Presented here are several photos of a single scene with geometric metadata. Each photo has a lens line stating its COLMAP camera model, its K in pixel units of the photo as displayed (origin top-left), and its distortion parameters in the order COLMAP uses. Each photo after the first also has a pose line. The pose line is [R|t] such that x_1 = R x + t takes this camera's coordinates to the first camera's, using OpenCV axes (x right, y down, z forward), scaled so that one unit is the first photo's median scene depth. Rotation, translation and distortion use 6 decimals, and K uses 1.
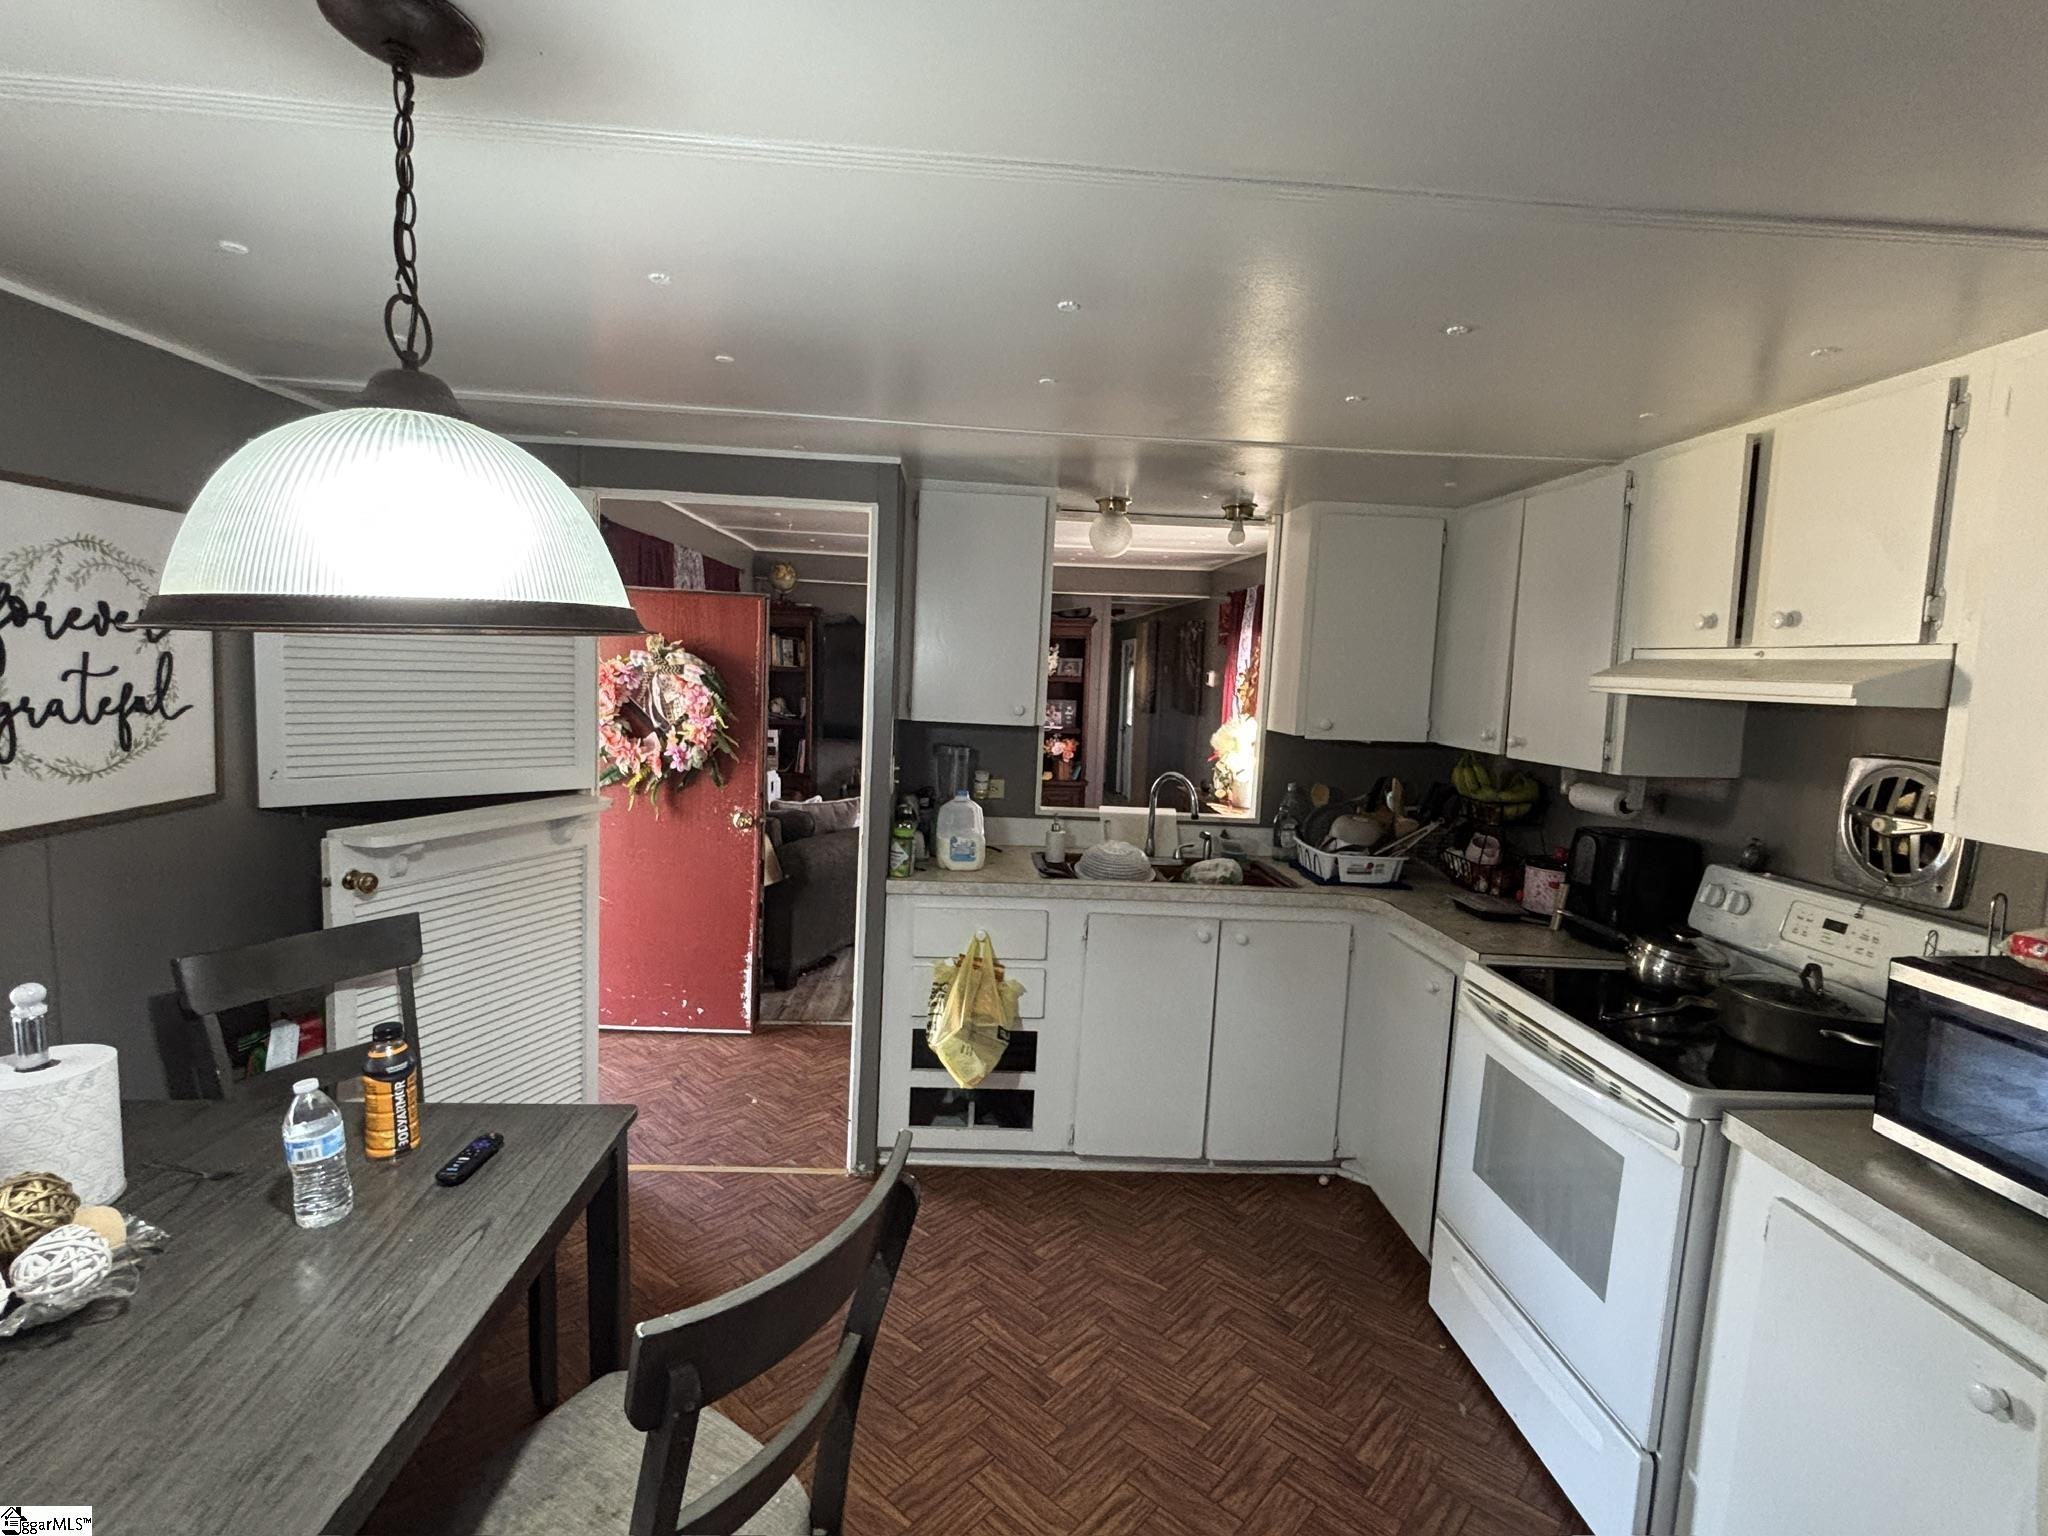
lens RADIAL K [[980.4, 0, 1024.4], [0, 980.4, 767.3], [0, 0, 1]] dist [-0.000091, 0.000933]
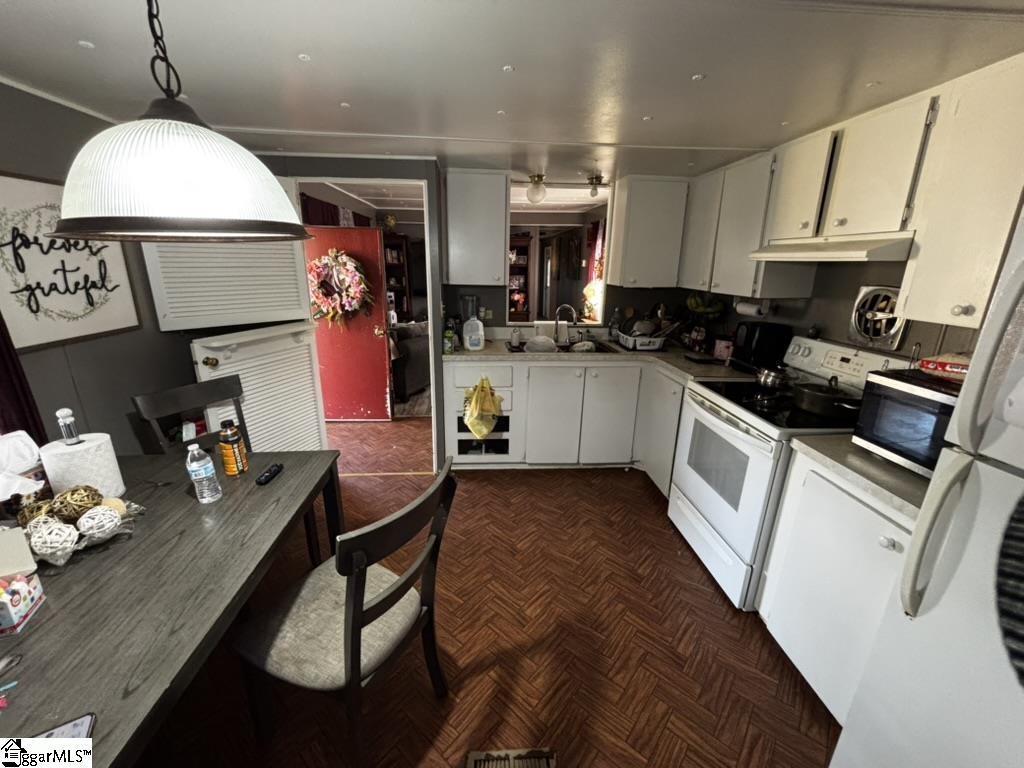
lens RADIAL K [[414.8, 0, 511.7], [0, 414.8, 384.0], [0, 0, 1]] dist [0.002339, -0.000896]
pose [[0.999384, -0.033099, 0.011664, 0.011480], [0.030413, 0.982689, 0.182751, 0.009643], [-0.017511, -0.182284, 0.983090, 0.020386]]
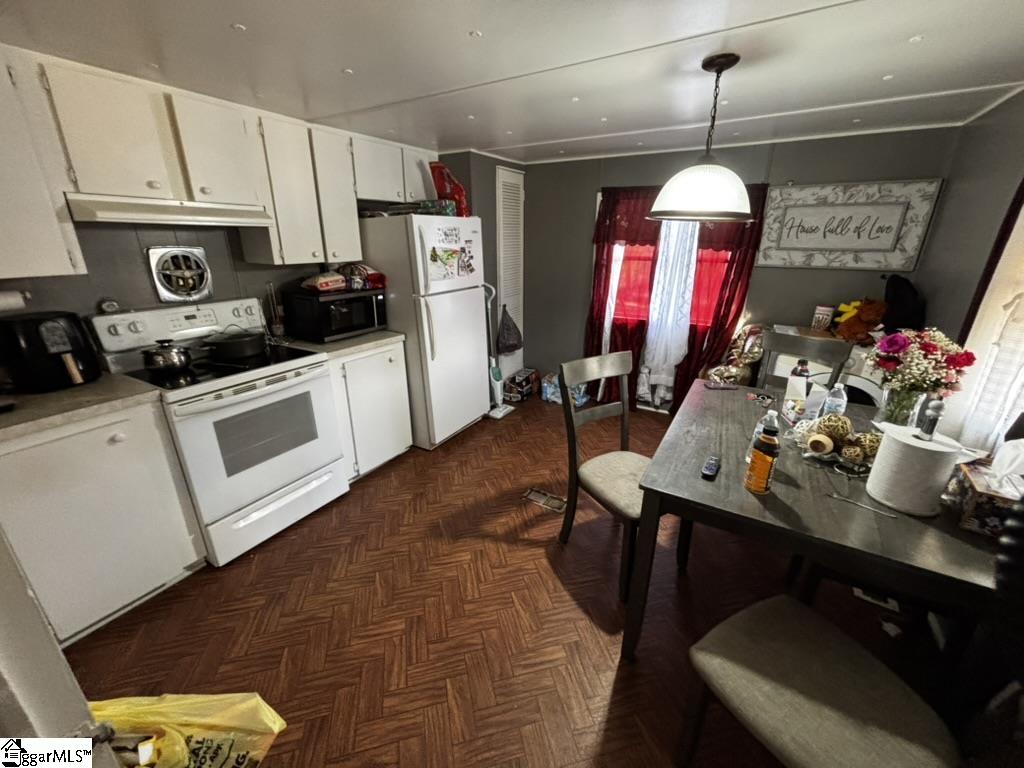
lens RADIAL K [[414.8, 0, 512.2], [0, 414.8, 382.7], [0, 0, 1]] dist [0.002339, -0.000896]
pose [[-0.828917, -0.224217, 0.512468, -0.365397], [0.020868, 0.903116, 0.428889, -0.102775], [-0.558982, 0.366208, -0.743929, 1.080621]]
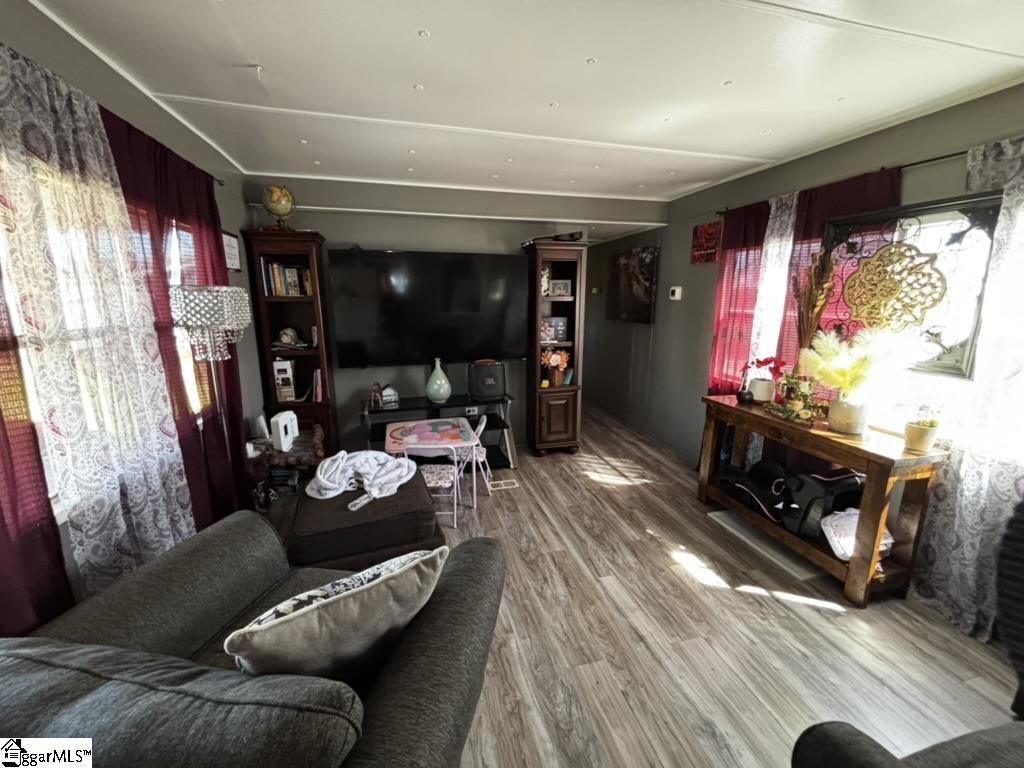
lens RADIAL K [[414.8, 0, 510.6], [0, 414.8, 381.9], [0, 0, 1]] dist [0.002339, -0.000896]
pose [[0.979559, -0.075817, 0.186320, -0.300888], [0.055790, 0.992312, 0.110476, -0.137590], [-0.193263, -0.097823, 0.976258, 1.451263]]
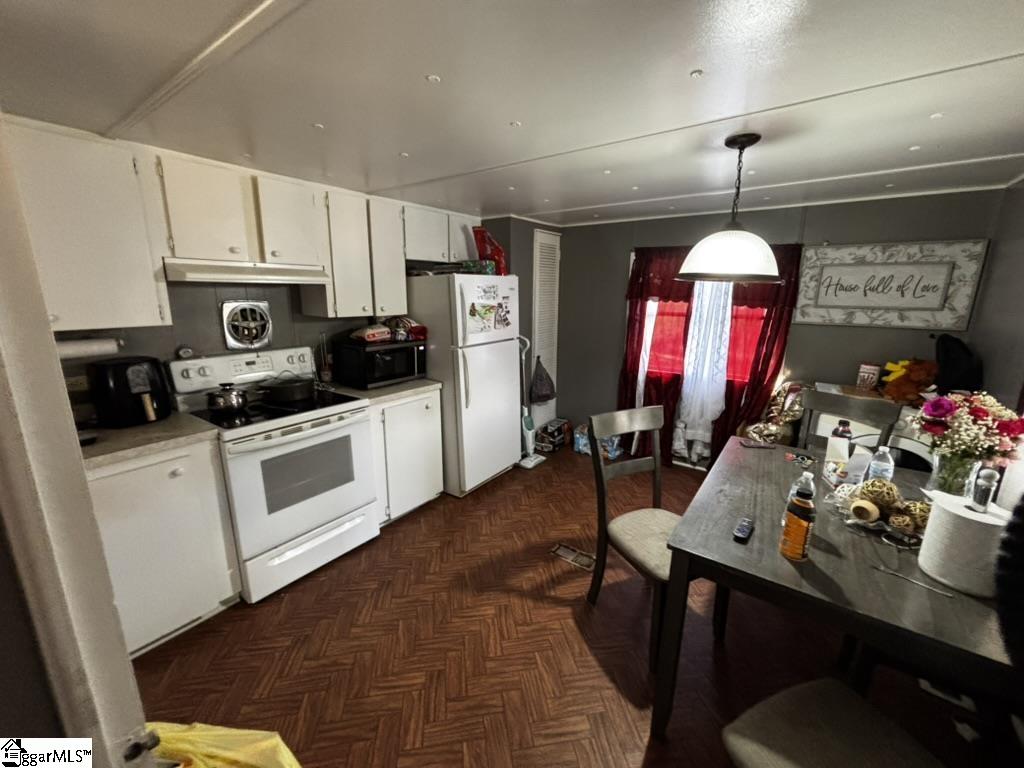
lens RADIAL K [[414.8, 0, 512.2], [0, 414.8, 382.7], [0, 0, 1]] dist [0.002339, -0.000896]
pose [[-0.775365, -0.182365, 0.604608, -0.383630], [0.024948, 0.947804, 0.317876, -0.114250], [-0.631020, 0.261554, -0.730345, 1.091044]]
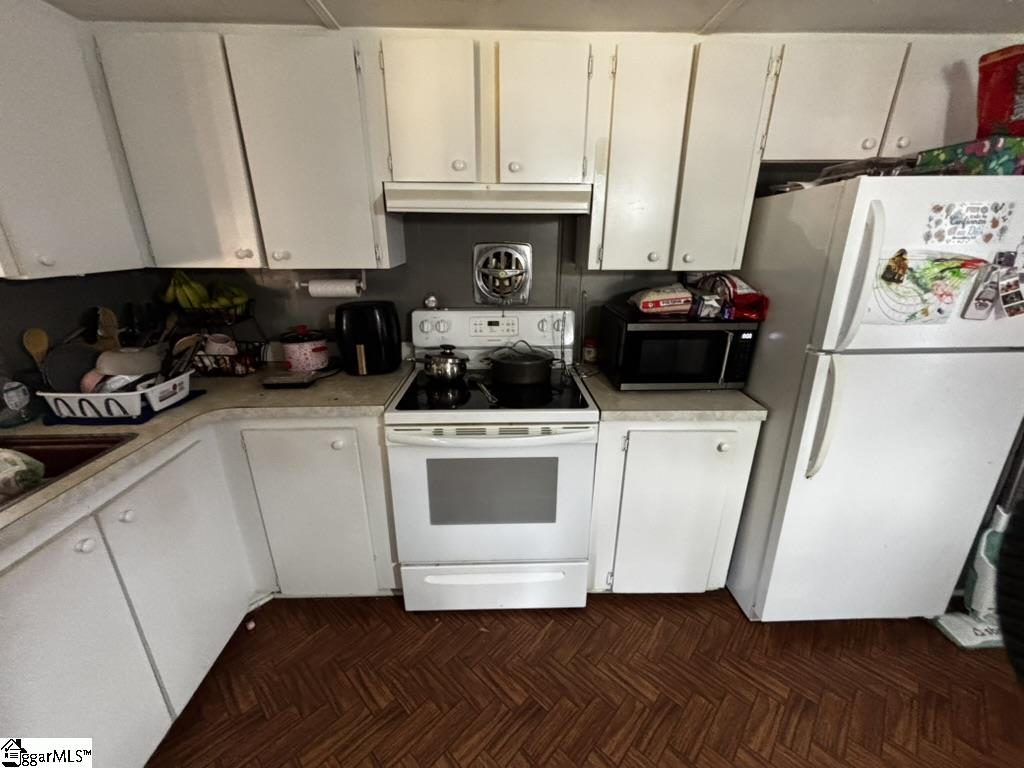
lens RADIAL K [[414.8, 0, 509.5], [0, 414.8, 384.4], [0, 0, 1]] dist [0.002339, -0.000896]
pose [[0.029288, -0.372840, 0.927433, -0.082660], [0.102276, 0.924079, 0.368262, -0.042727], [-0.994325, 0.084069, 0.065197, 0.703275]]
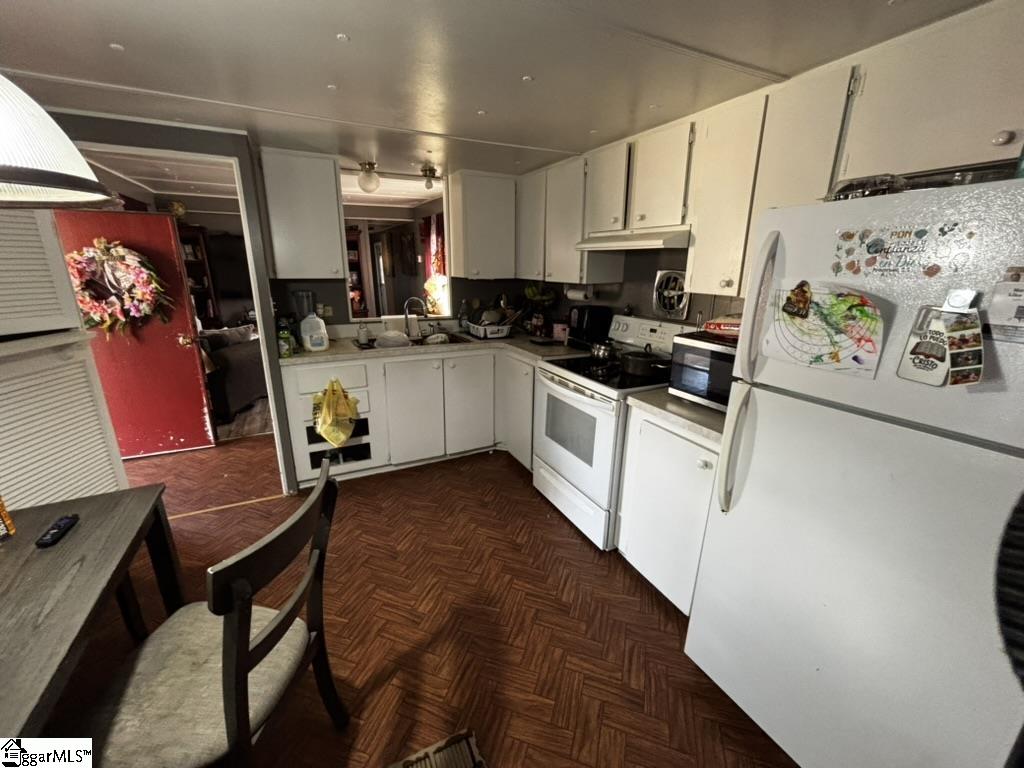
lens RADIAL K [[414.8, 0, 511.5], [0, 414.8, 383.2], [0, 0, 1]] dist [0.002339, -0.000896]
pose [[0.916681, -0.145850, 0.372054, -0.030249], [0.072735, 0.976361, 0.203540, 0.025615], [-0.392946, -0.159520, 0.905620, 0.020047]]
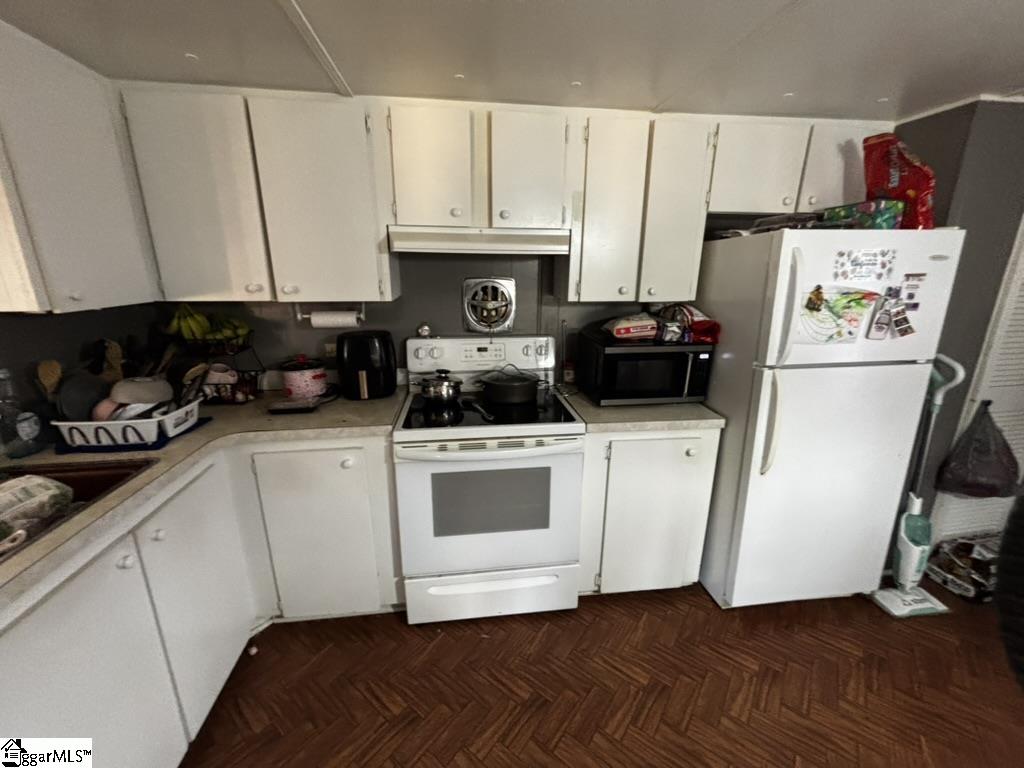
lens RADIAL K [[414.8, 0, 510.9], [0, 414.8, 383.9], [0, 0, 1]] dist [0.002339, -0.000896]
pose [[-0.070773, -0.307195, 0.949011, -0.150787], [0.094714, 0.945029, 0.312969, -0.058879], [-0.992986, 0.112035, -0.037787, 0.753358]]
